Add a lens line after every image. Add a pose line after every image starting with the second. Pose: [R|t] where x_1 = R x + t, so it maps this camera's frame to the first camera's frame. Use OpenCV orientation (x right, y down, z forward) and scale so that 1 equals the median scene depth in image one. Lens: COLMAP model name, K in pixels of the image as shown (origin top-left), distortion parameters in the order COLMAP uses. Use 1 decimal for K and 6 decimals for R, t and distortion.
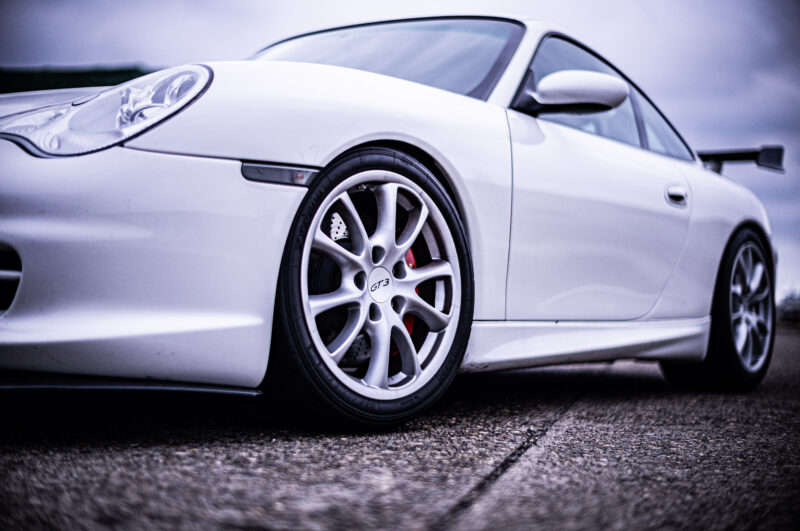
lens RADIAL K [[1146.7, 0, 400.0], [0, 1146.7, 265.5], [0, 0, 1]] dist [-0.019547, -0.005510]
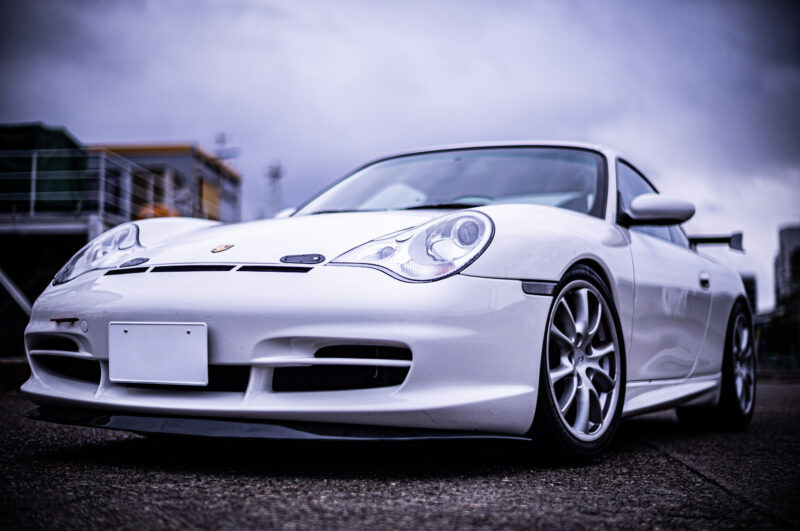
lens RADIAL K [[1163.4, 0, 400.0], [0, 1163.4, 265.5], [0, 0, 1]] dist [-0.192678, -0.024124]
pose [[0.992315, -0.011762, 0.123177, -0.405029], [0.017313, 0.998877, -0.044094, -0.040413], [-0.122520, 0.045888, 0.991405, -0.390558]]
